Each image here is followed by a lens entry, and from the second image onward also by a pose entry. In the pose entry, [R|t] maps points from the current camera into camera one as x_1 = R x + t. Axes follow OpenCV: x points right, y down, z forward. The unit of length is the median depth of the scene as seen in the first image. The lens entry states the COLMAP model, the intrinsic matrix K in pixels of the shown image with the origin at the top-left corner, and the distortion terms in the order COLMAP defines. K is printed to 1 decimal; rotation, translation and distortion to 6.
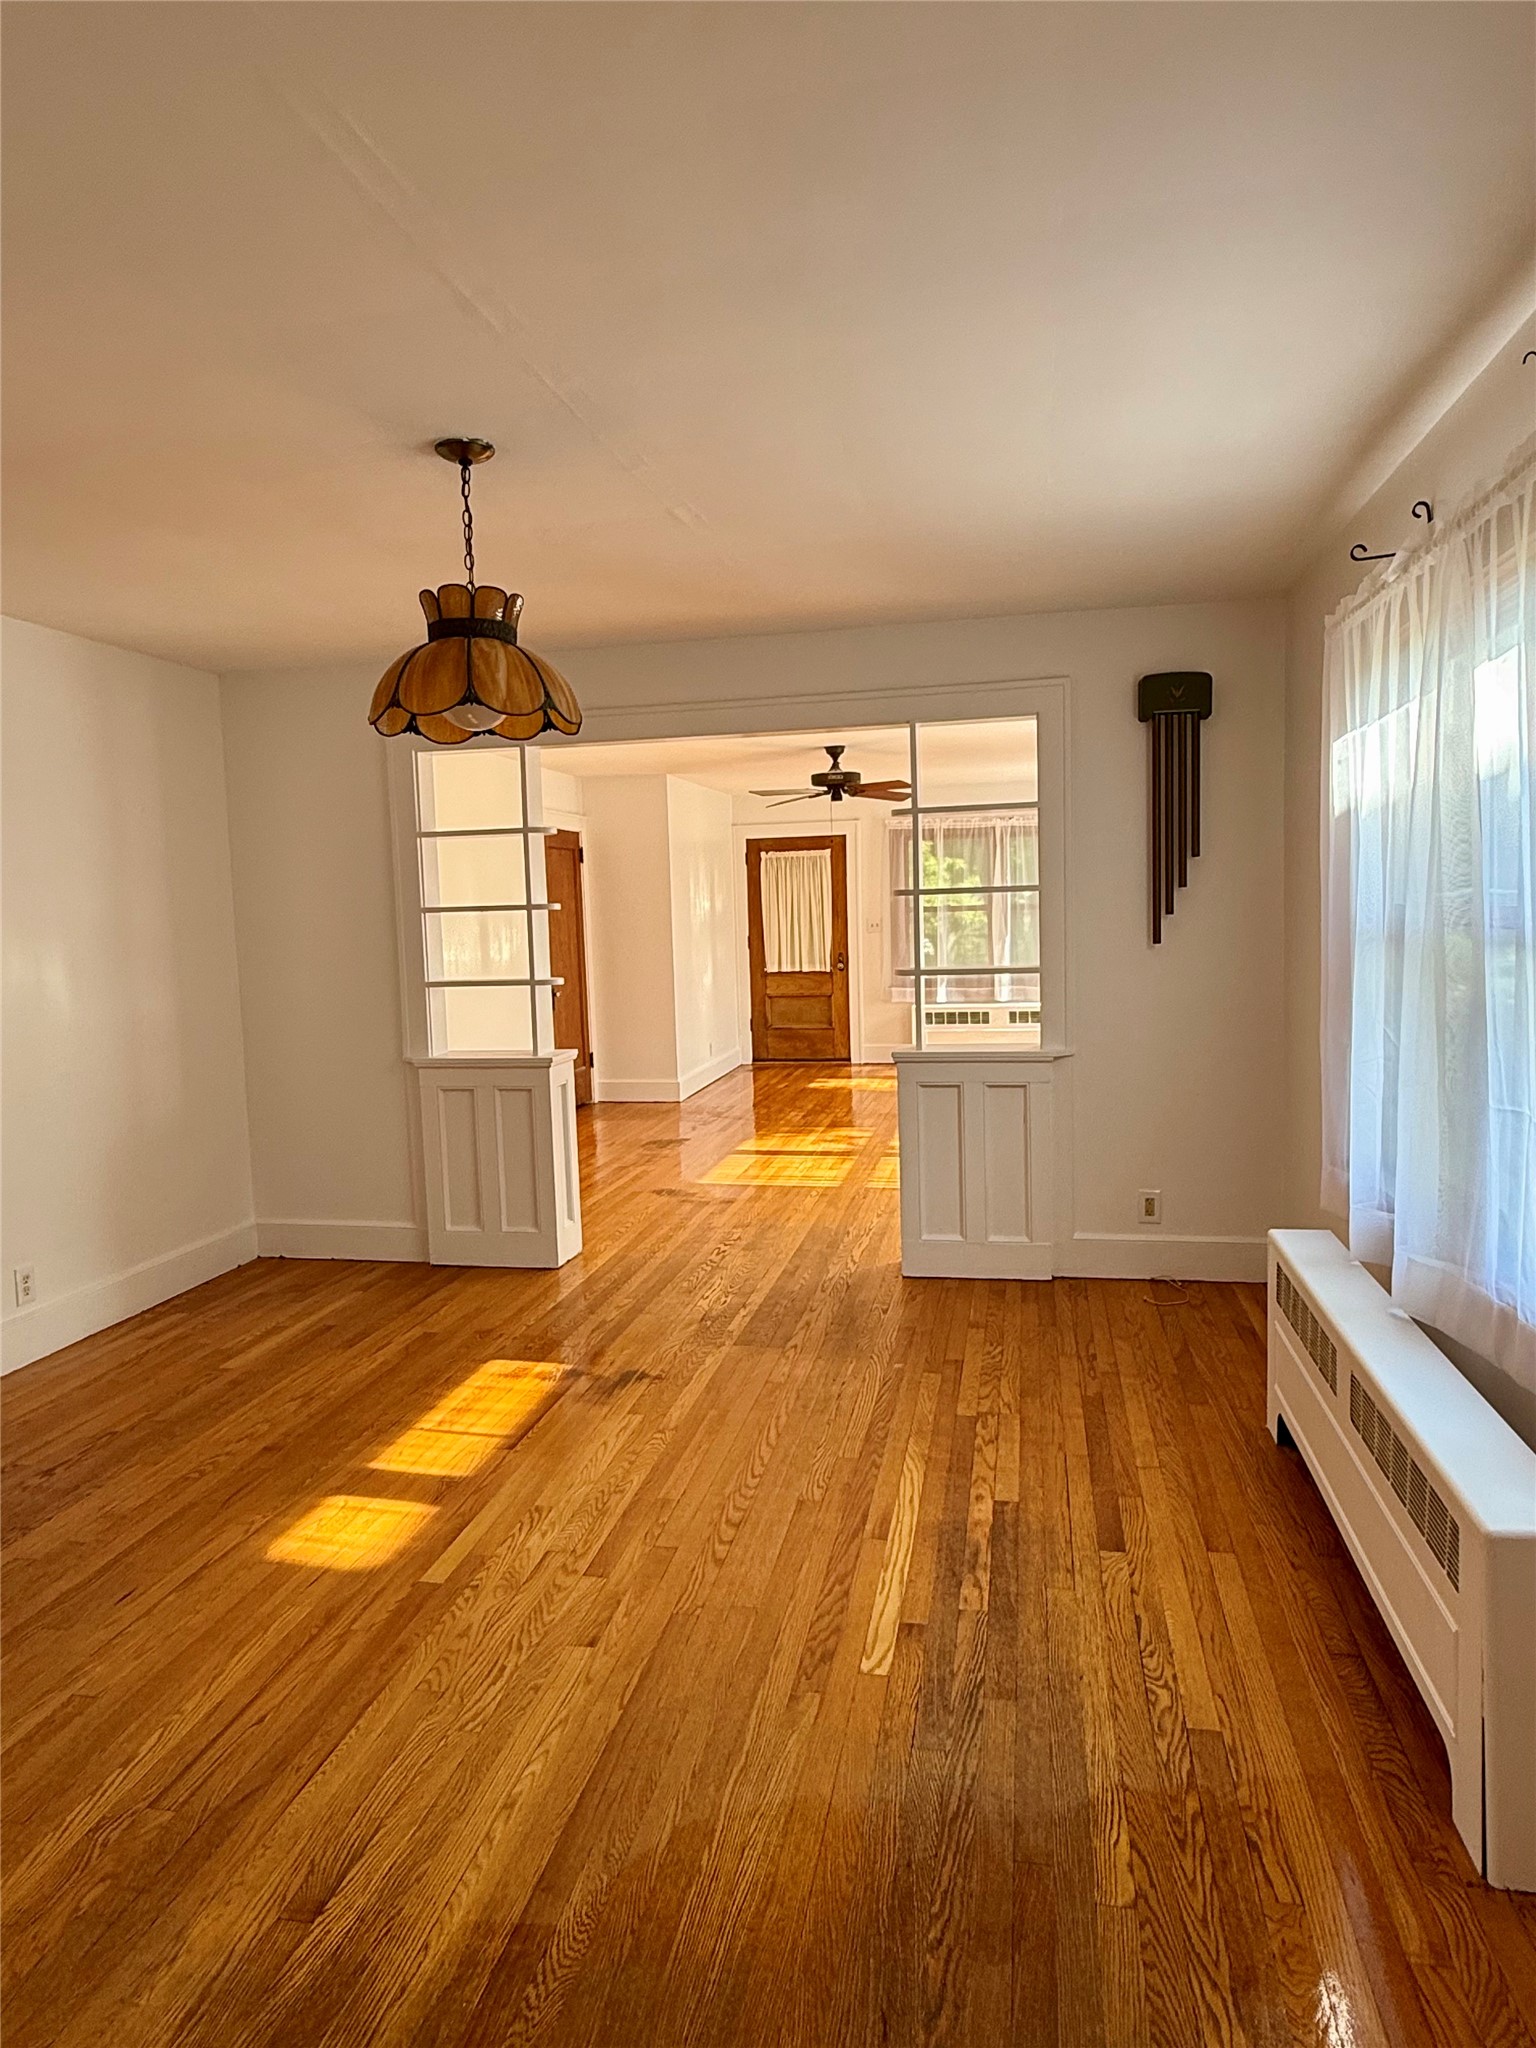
lens RADIAL K [[1284.5, 0, 766.4], [0, 1284.5, 1026.6], [0, 0, 1]] dist [0.003106, 0.003964]
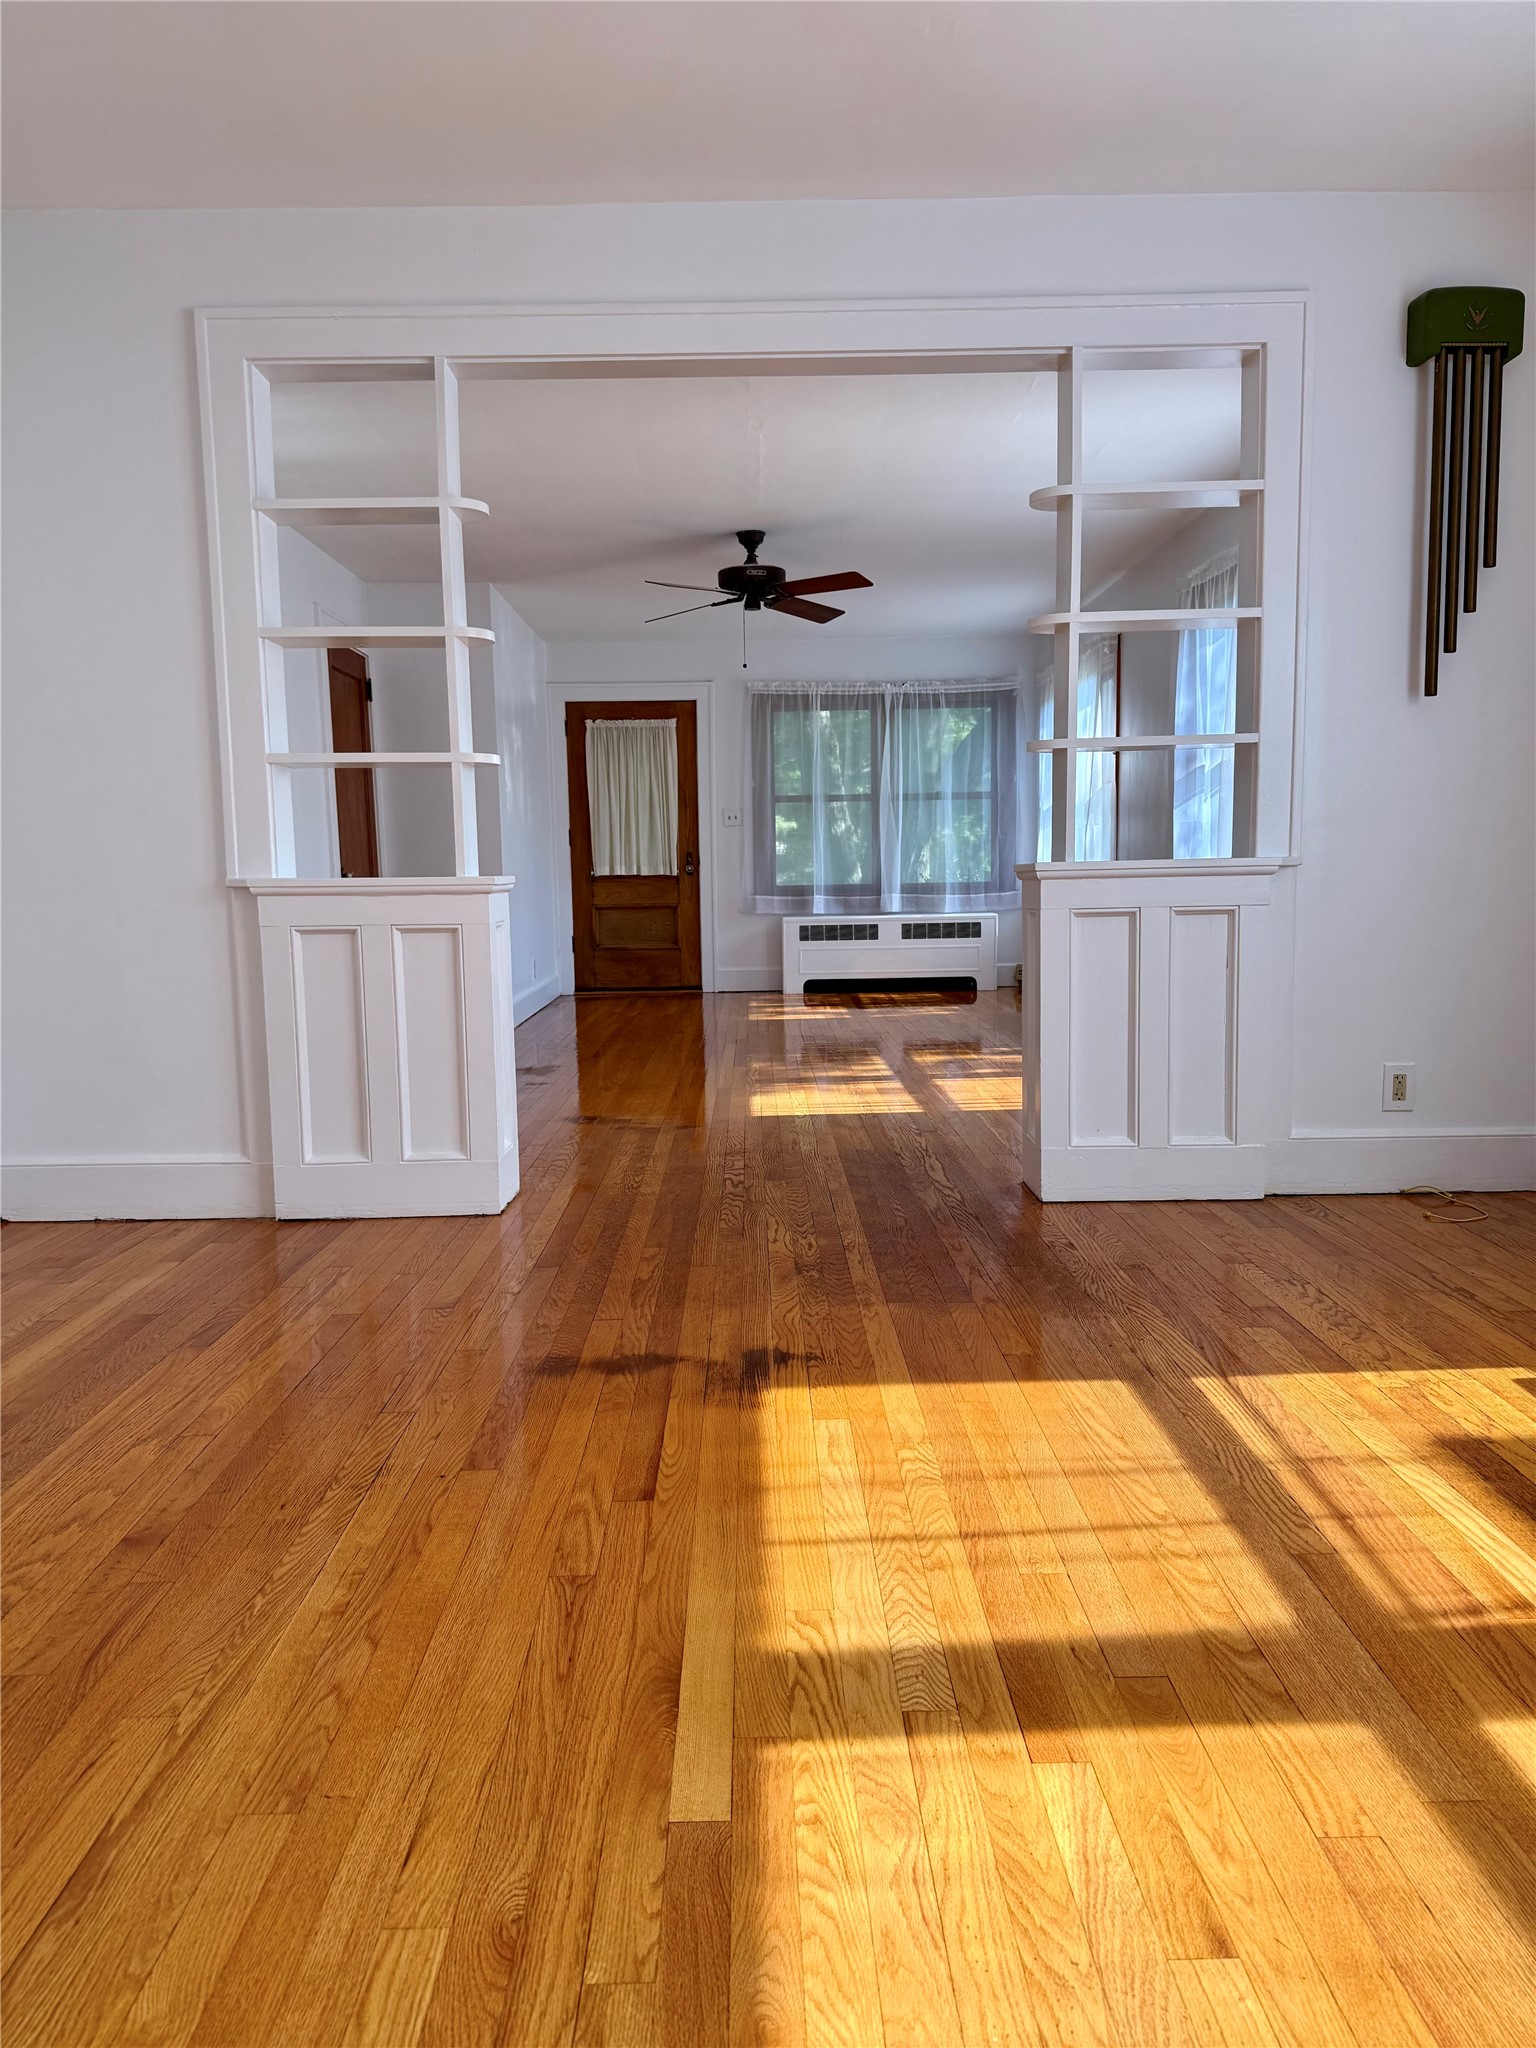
lens RADIAL K [[1424.3, 0, 762.6], [0, 1424.3, 1021.2], [0, 0, 1]] dist [0.171695, -0.301694]
pose [[0.977989, -0.008014, 0.208502, -0.198036], [0.006527, 0.999948, 0.007819, 0.096363], [-0.208554, -0.006286, 0.977991, 0.307536]]
